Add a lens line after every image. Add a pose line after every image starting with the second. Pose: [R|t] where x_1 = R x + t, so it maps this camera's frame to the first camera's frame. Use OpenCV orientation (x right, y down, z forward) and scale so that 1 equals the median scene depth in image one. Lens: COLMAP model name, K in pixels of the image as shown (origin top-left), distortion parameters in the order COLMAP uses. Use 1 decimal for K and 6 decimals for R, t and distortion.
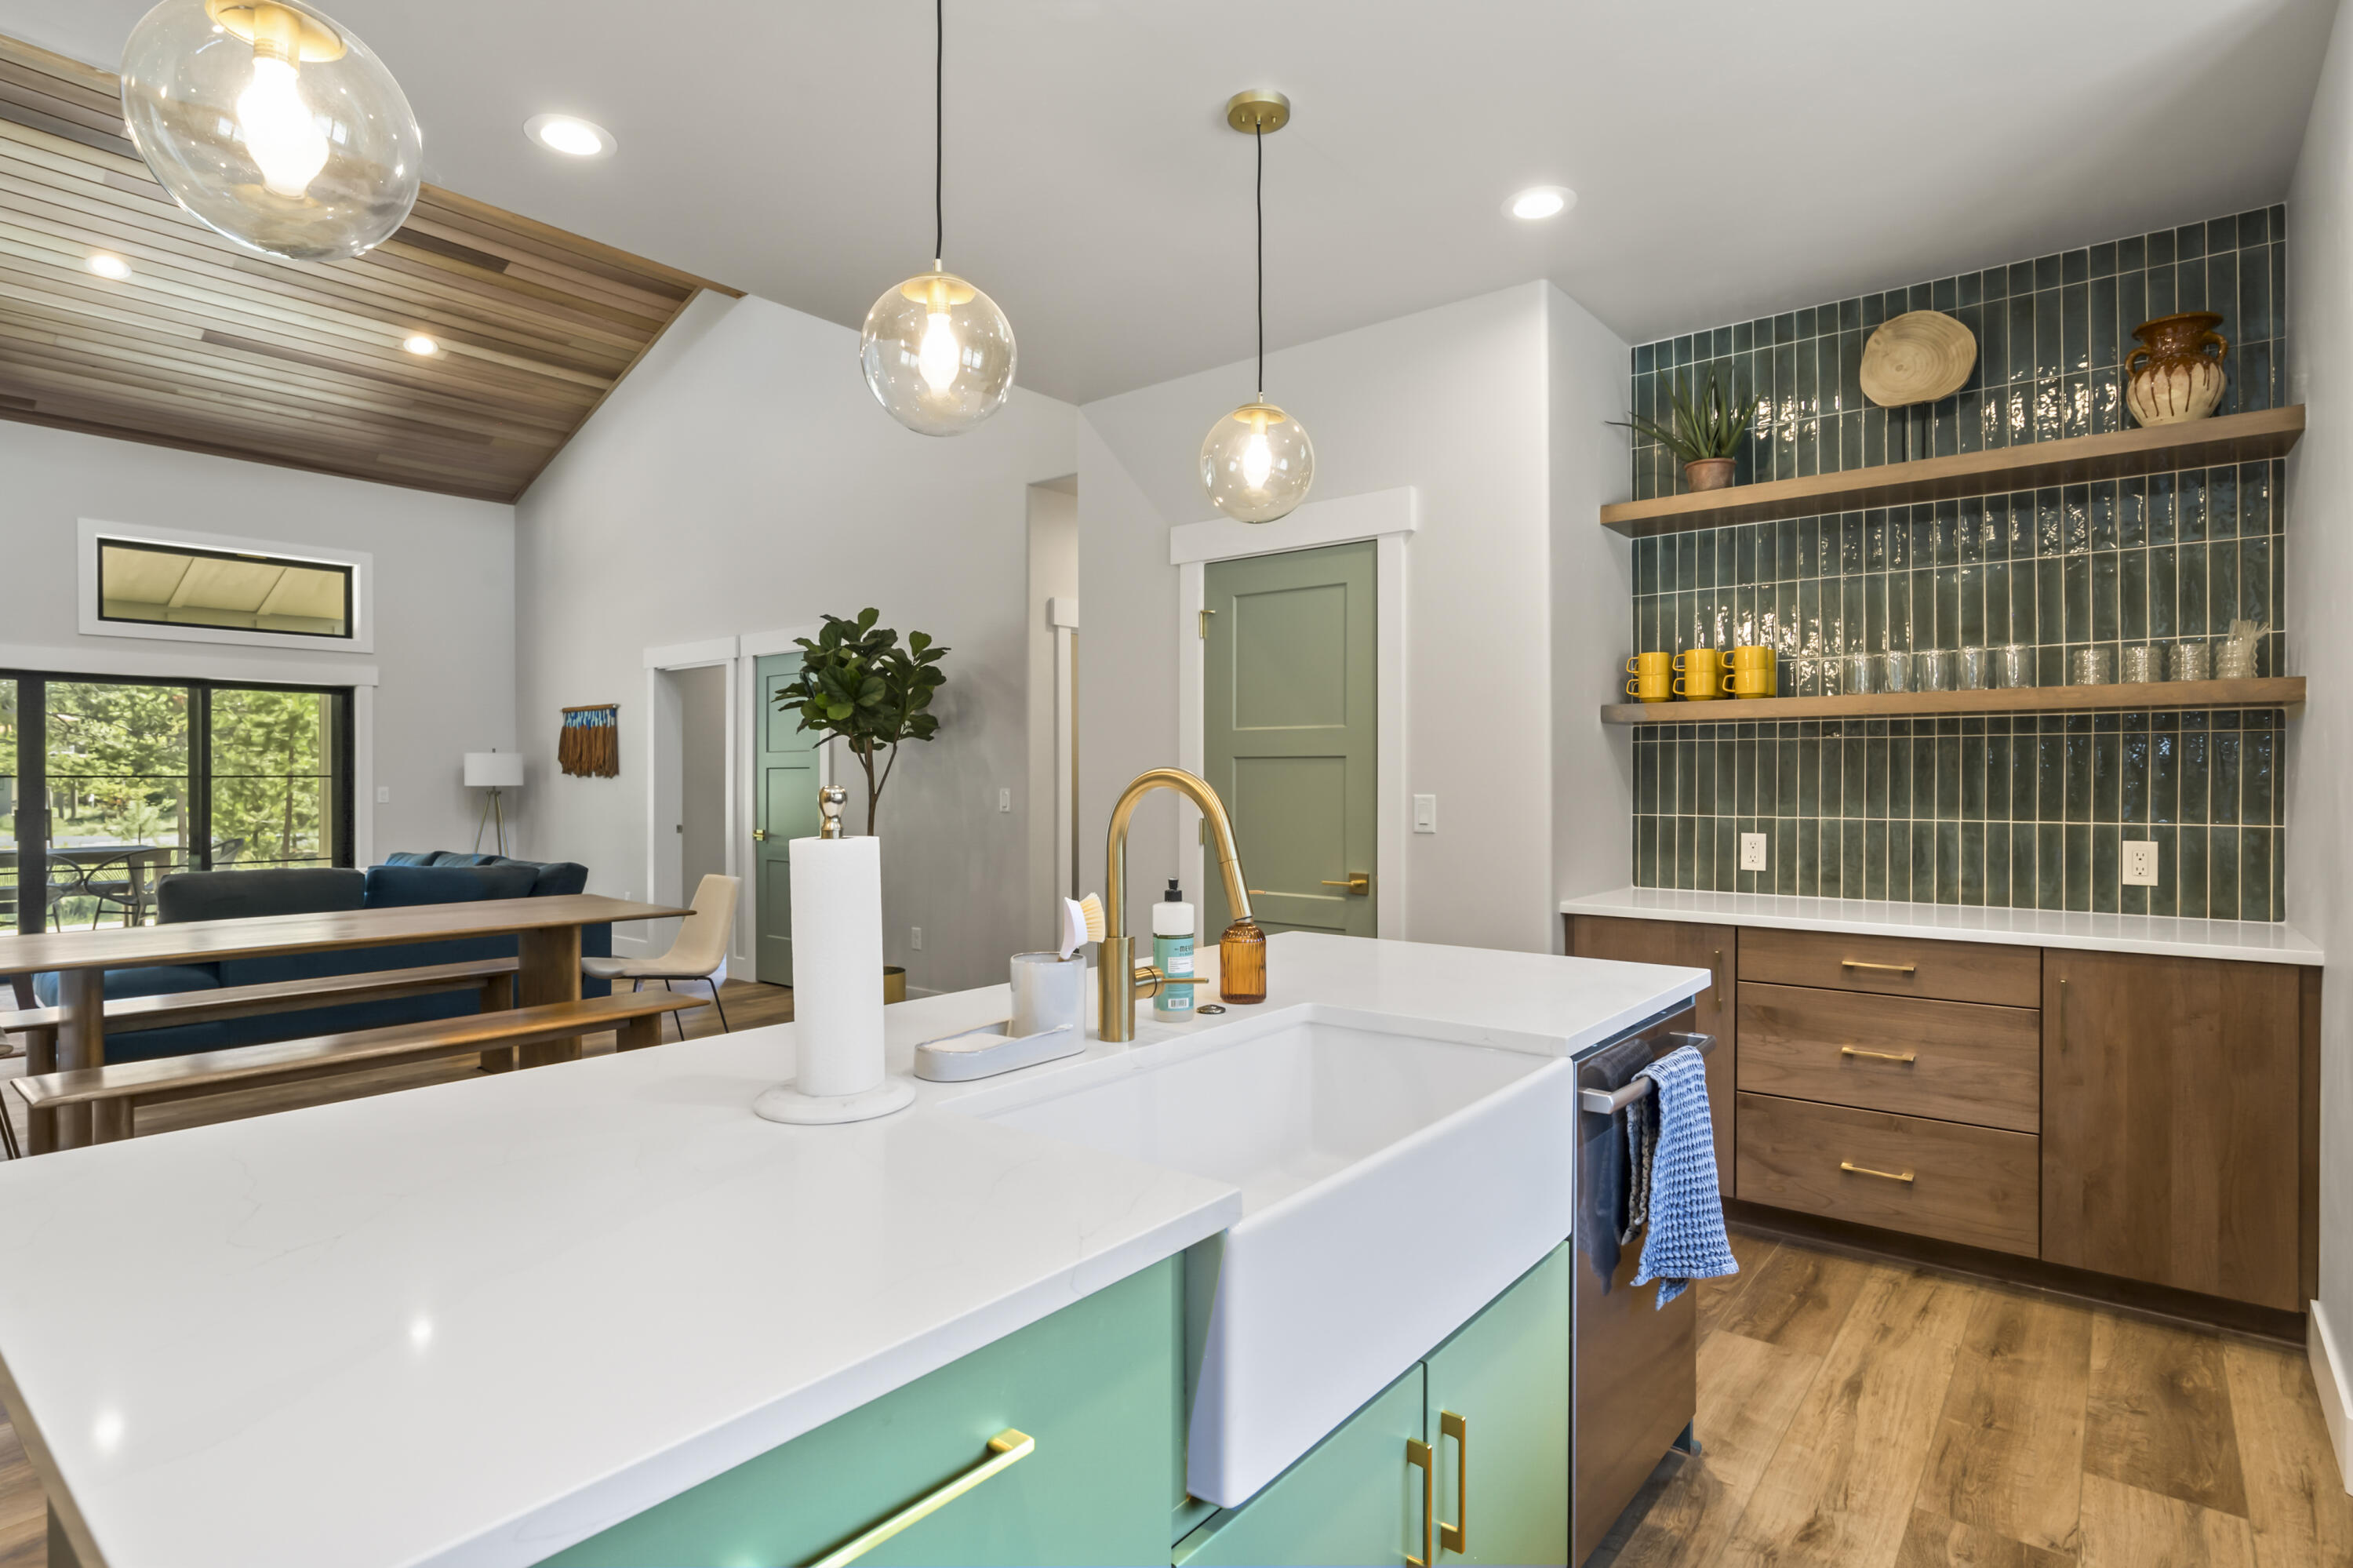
lens RADIAL K [[1196.4, 0, 1172.4], [0, 1196.4, 786.4], [0, 0, 1]] dist [-0.015404, 0.007754]
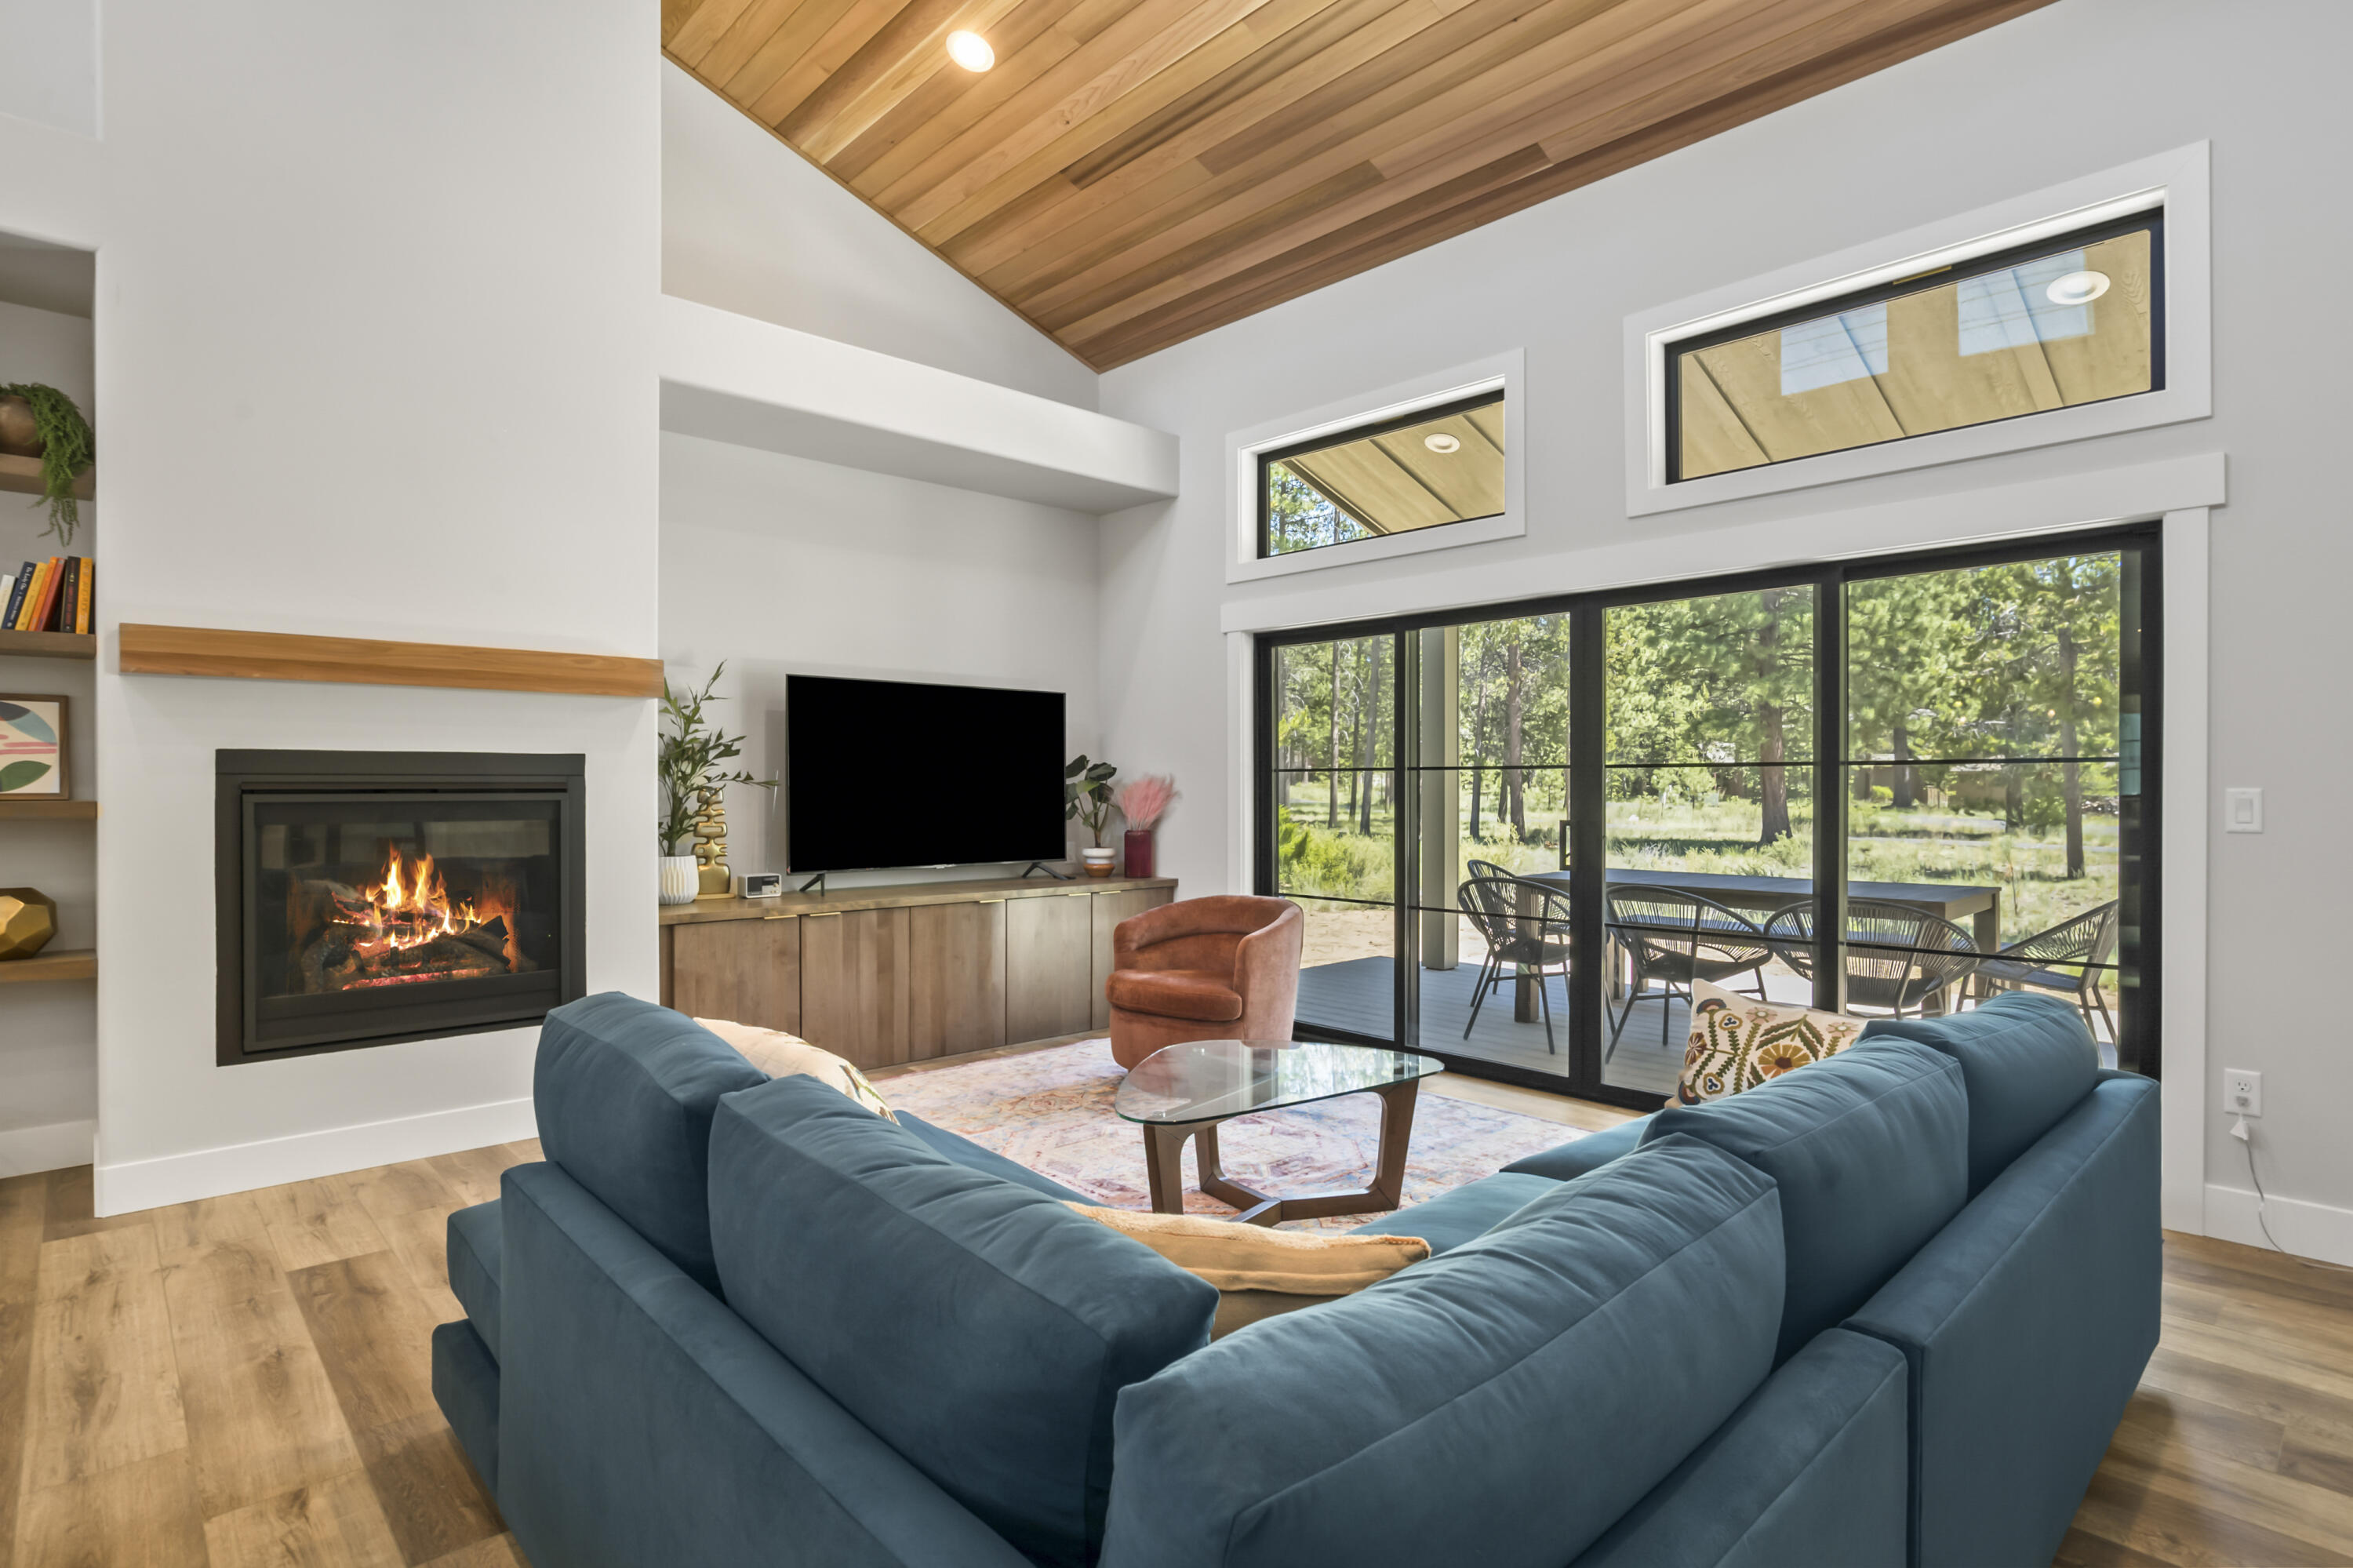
lens RADIAL K [[1196.4, 0, 1173.3], [0, 1196.4, 782.7], [0, 0, 1]] dist [-0.015404, 0.007754]
pose [[-0.134789, 0.002654, -0.990871, -0.280444], [0.000557, 0.999996, 0.002603, -0.001394], [0.990874, -0.000201, -0.134790, 0.760357]]
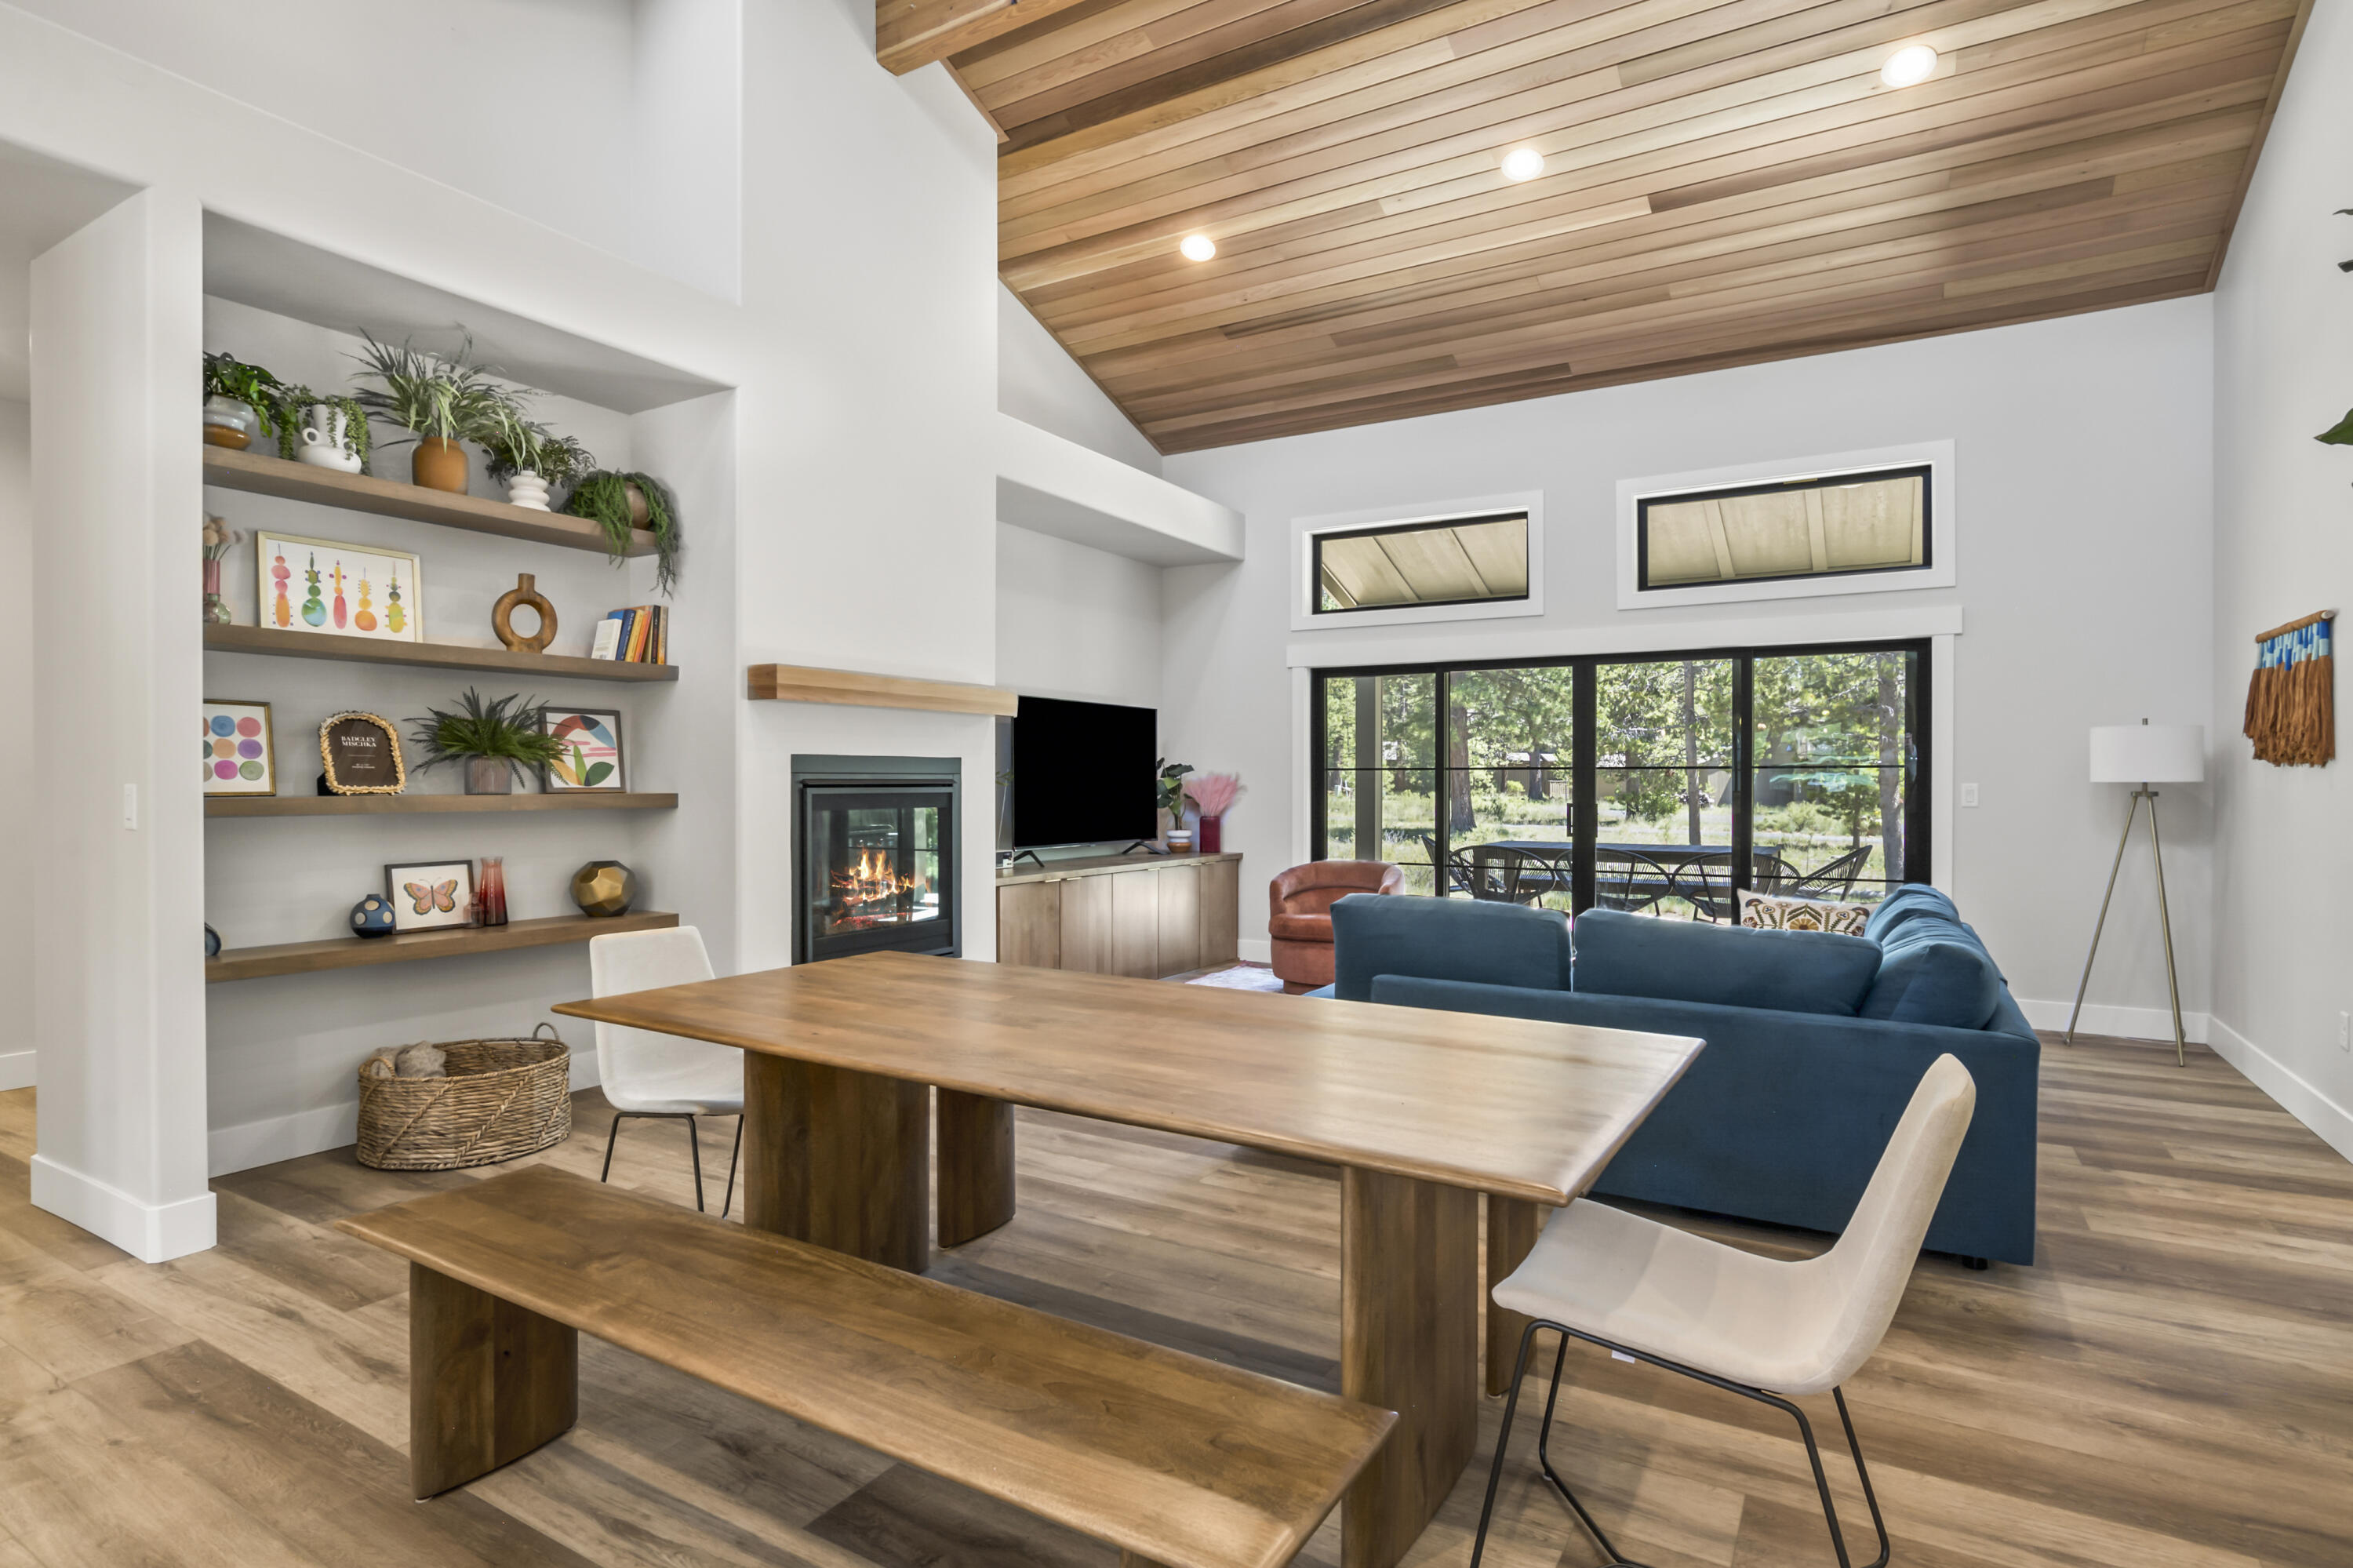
lens RADIAL K [[1196.4, 0, 1180.7], [0, 1196.4, 785.6], [0, 0, 1]] dist [-0.015404, 0.007754]
pose [[0.146903, 0.009195, -0.989108, -0.067248], [-0.001623, 0.999958, 0.009054, -0.002993], [0.989150, 0.000276, 0.146912, 0.478366]]
